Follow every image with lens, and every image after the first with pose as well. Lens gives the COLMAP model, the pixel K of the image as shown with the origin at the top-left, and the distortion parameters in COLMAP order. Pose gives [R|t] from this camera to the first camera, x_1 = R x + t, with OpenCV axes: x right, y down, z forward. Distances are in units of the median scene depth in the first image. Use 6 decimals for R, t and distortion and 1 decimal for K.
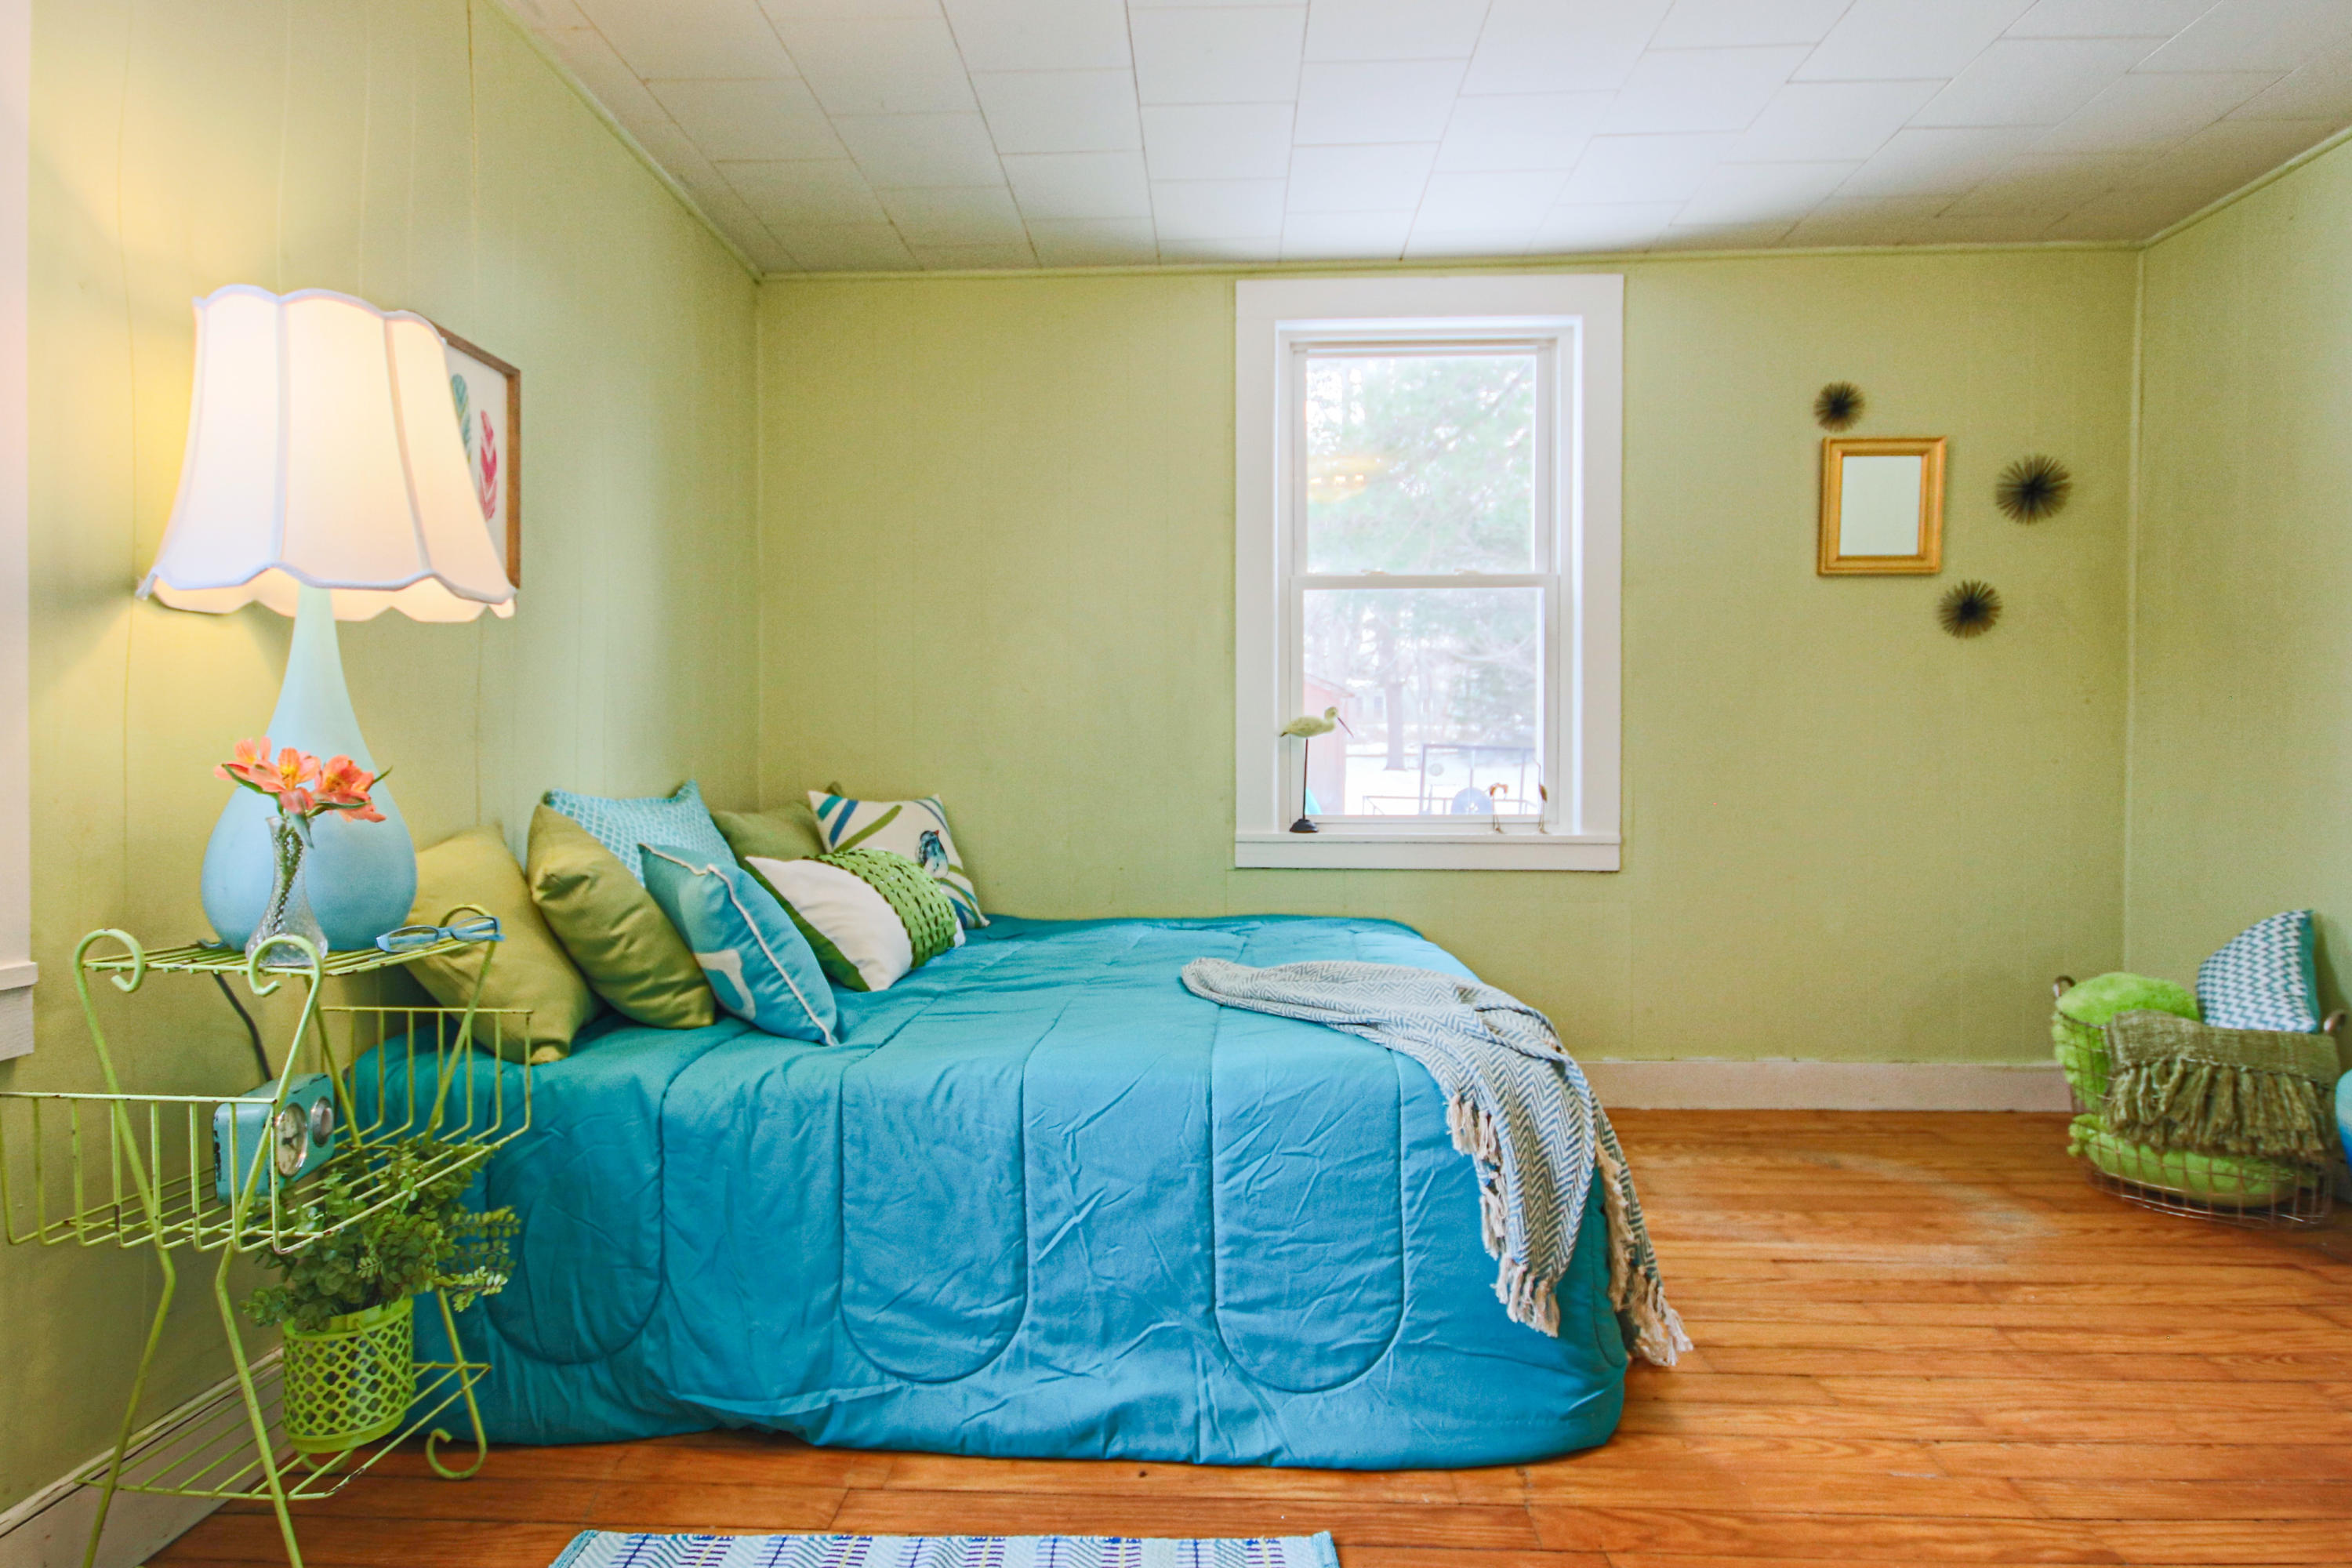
lens RADIAL K [[1210.9, 0, 1174.3], [0, 1210.9, 799.0], [0, 0, 1]] dist [0.002169, 0.000418]
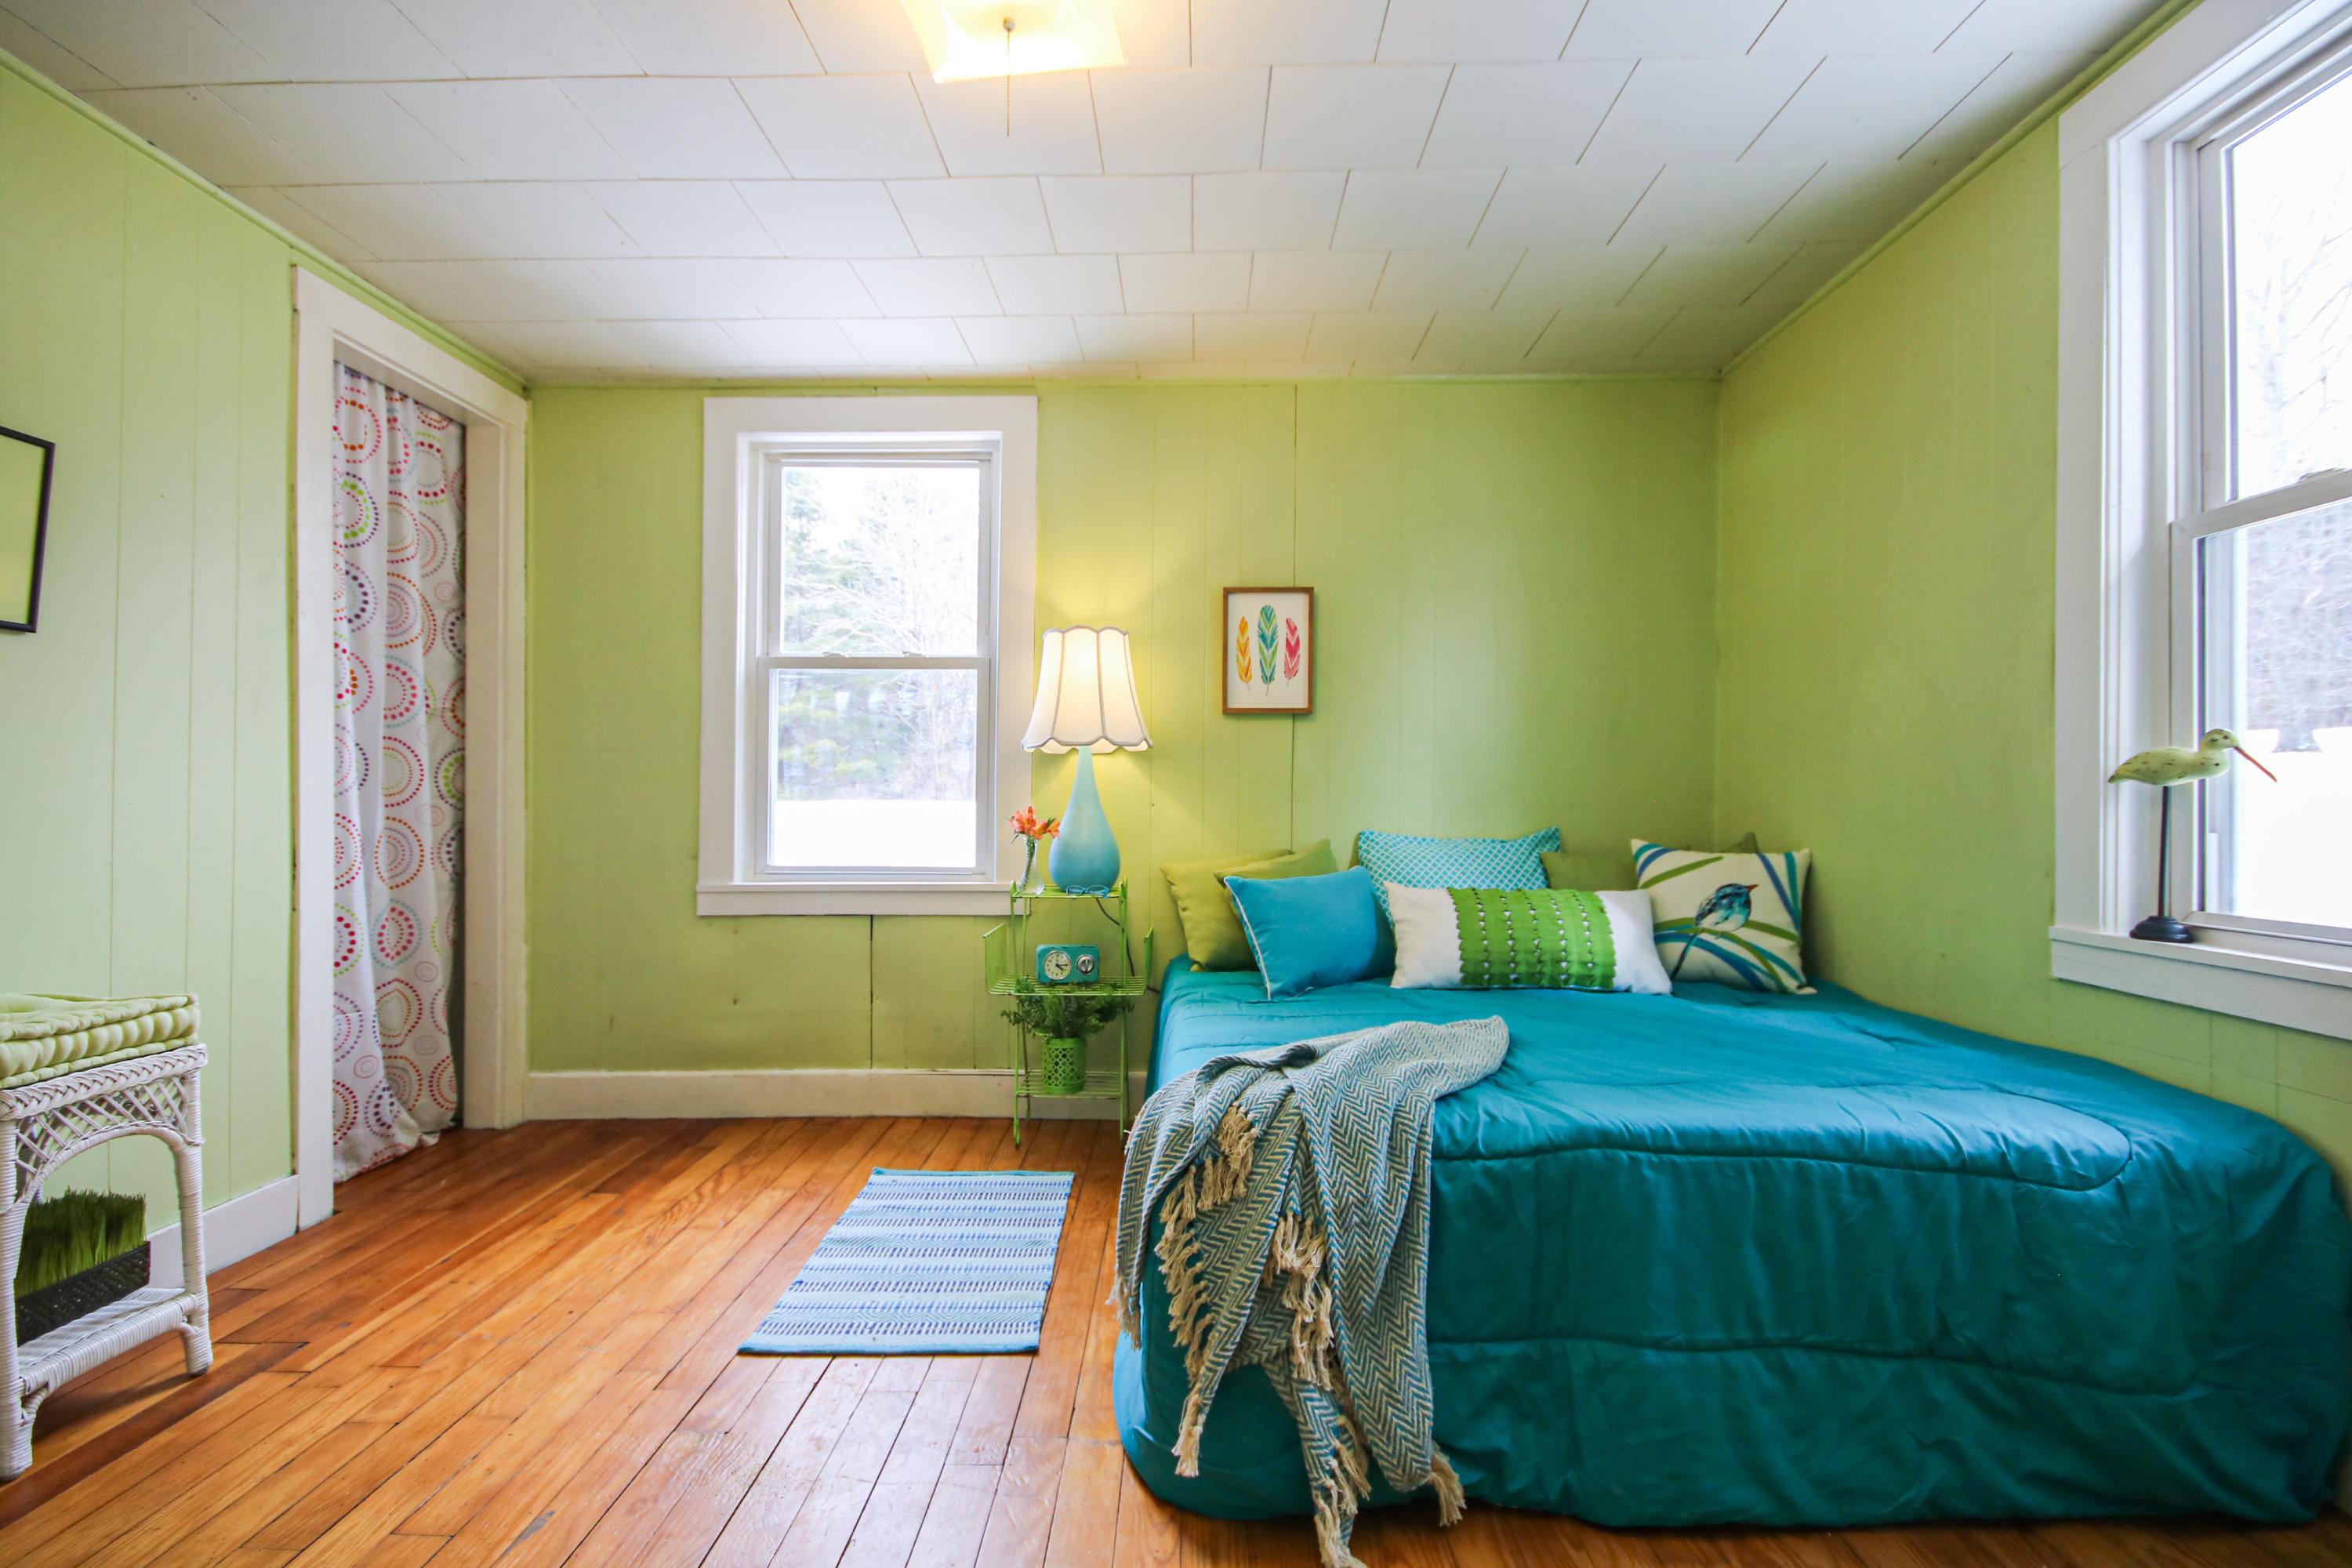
lens RADIAL K [[1088.7, 0, 1175.2], [0, 1088.7, 799.7], [0, 0, 1]] dist [0.002275, 0.000649]
pose [[0.030726, 0.000649, -0.999528, 1.101755], [-0.028081, 0.999606, -0.000214, -0.048799], [0.999133, 0.028074, 0.030732, 0.836814]]
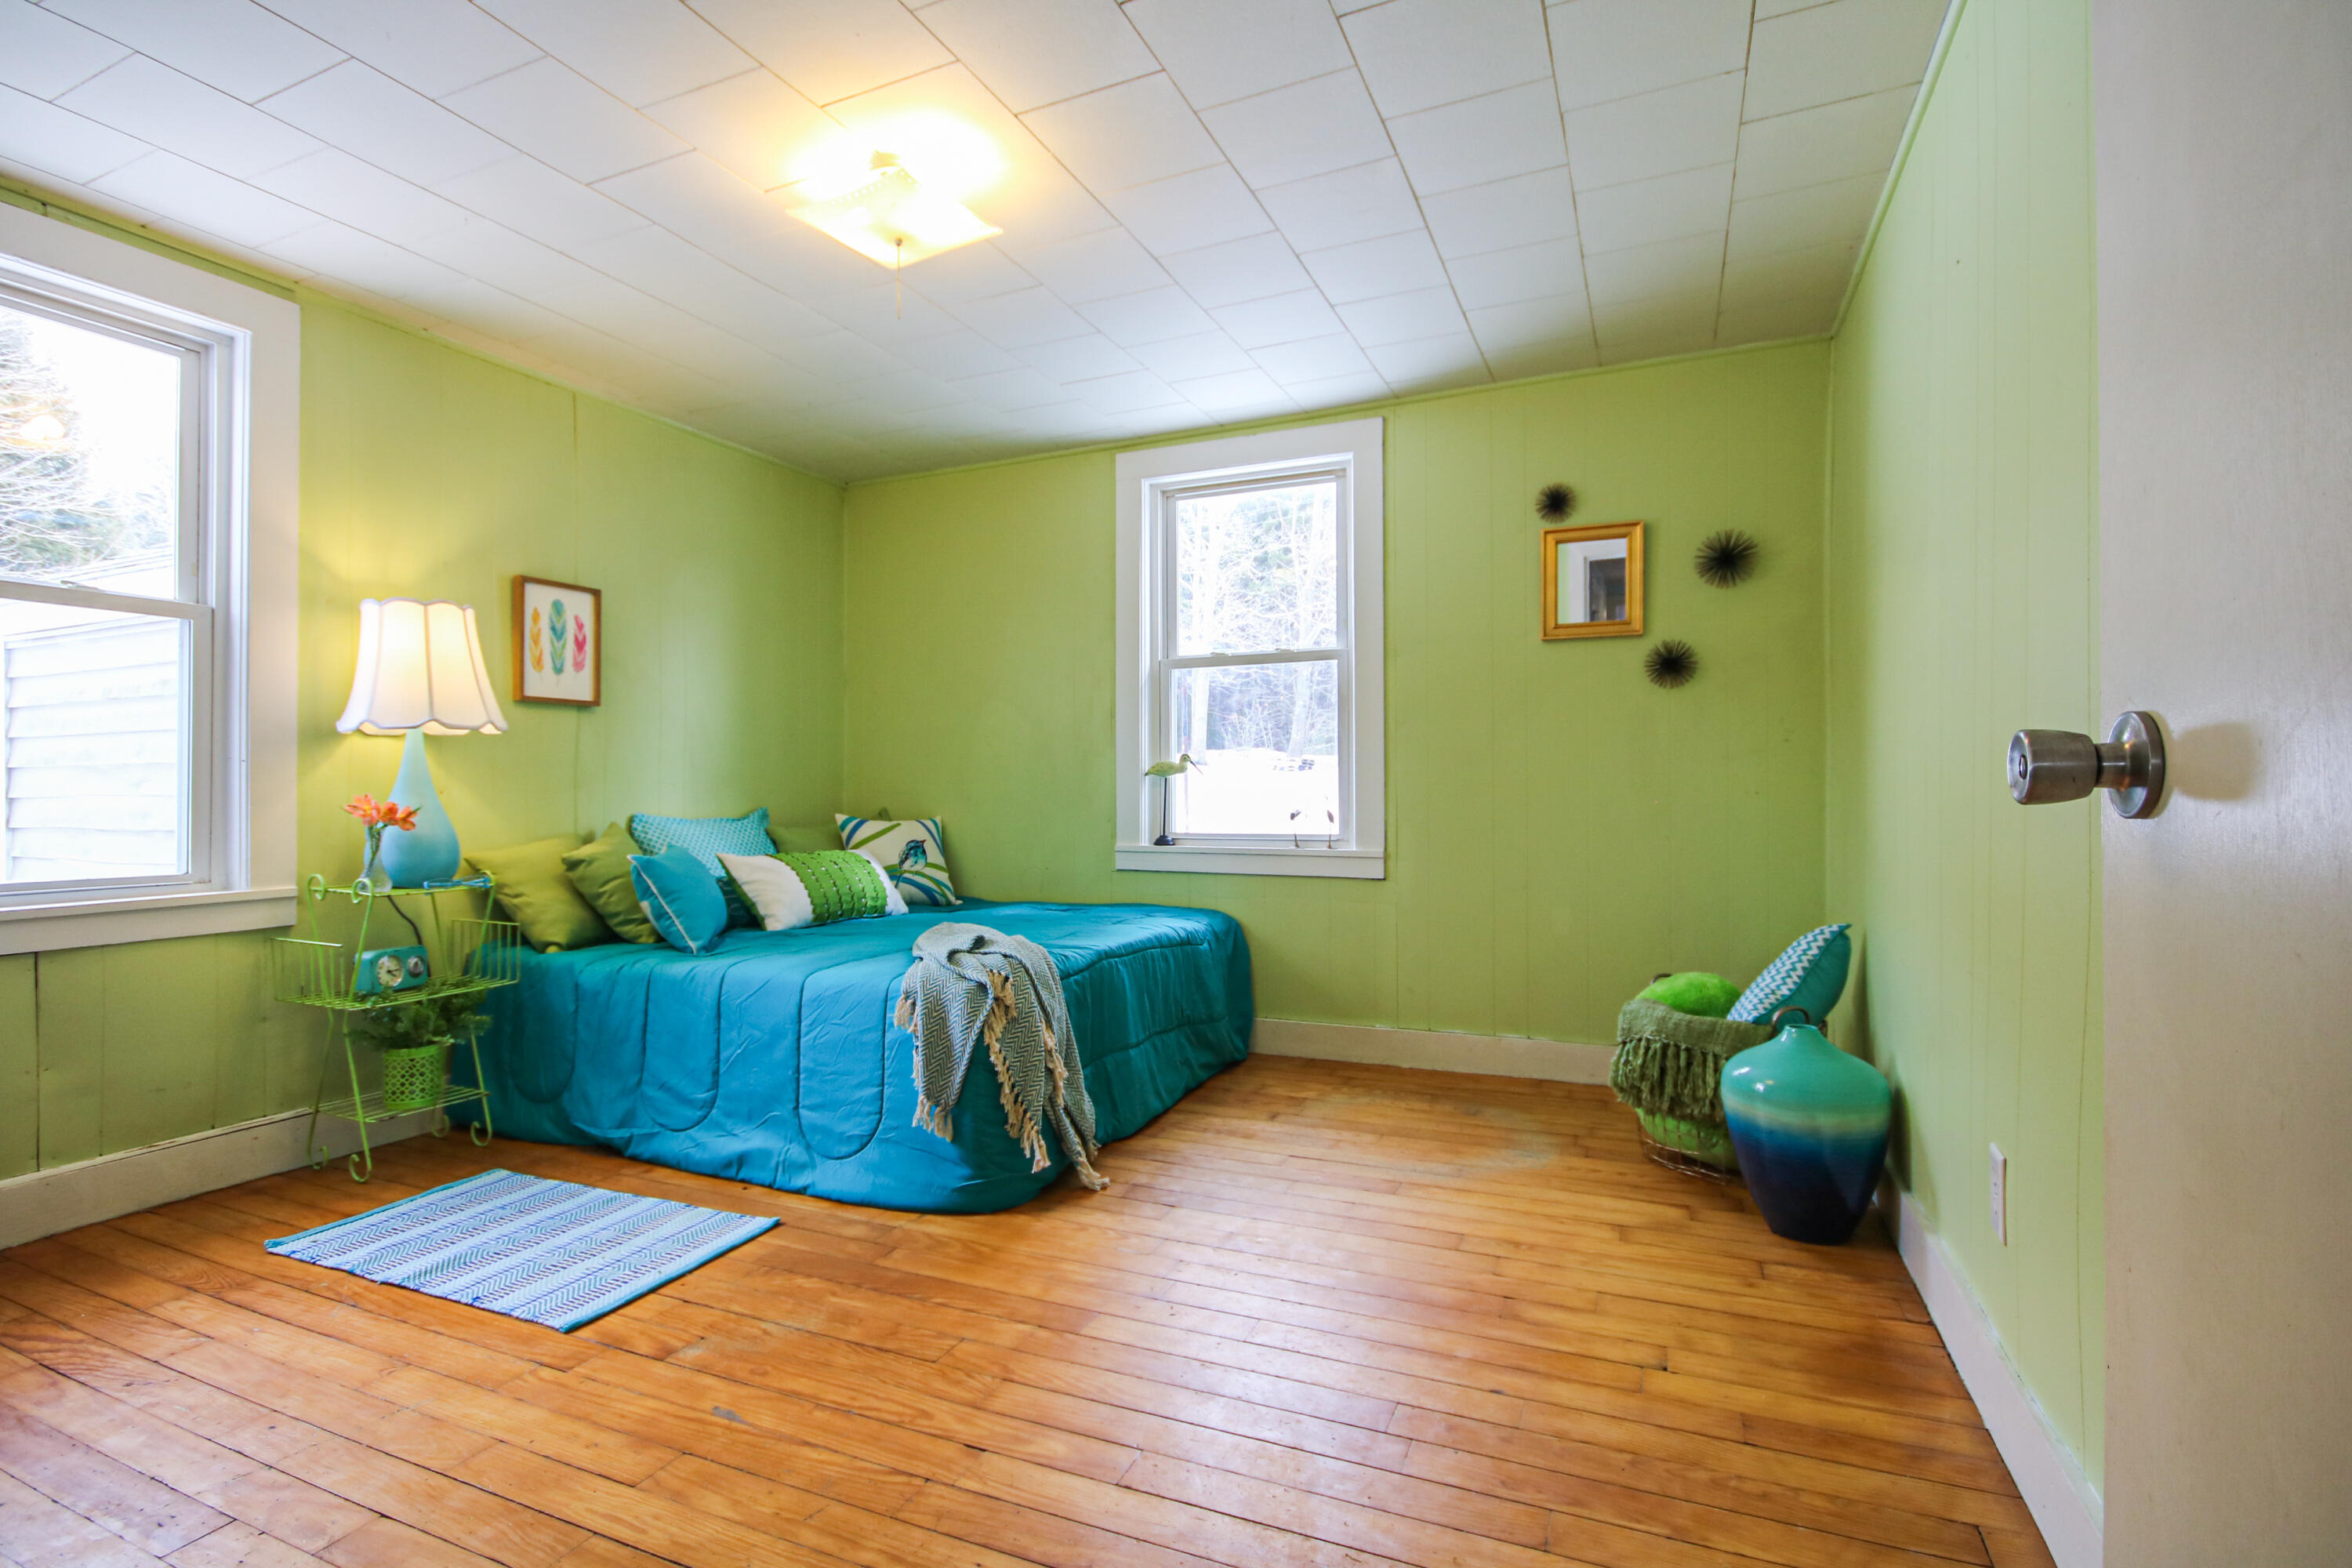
lens RADIAL K [[1088.7, 0, 1175.2], [0, 1088.7, 799.7], [0, 0, 1]] dist [0.002275, 0.000649]
pose [[0.931922, -0.000175, -0.362659, 0.979617], [-0.005285, 0.999887, -0.014065, -0.012058], [0.362621, 0.015024, 0.931816, -0.261656]]
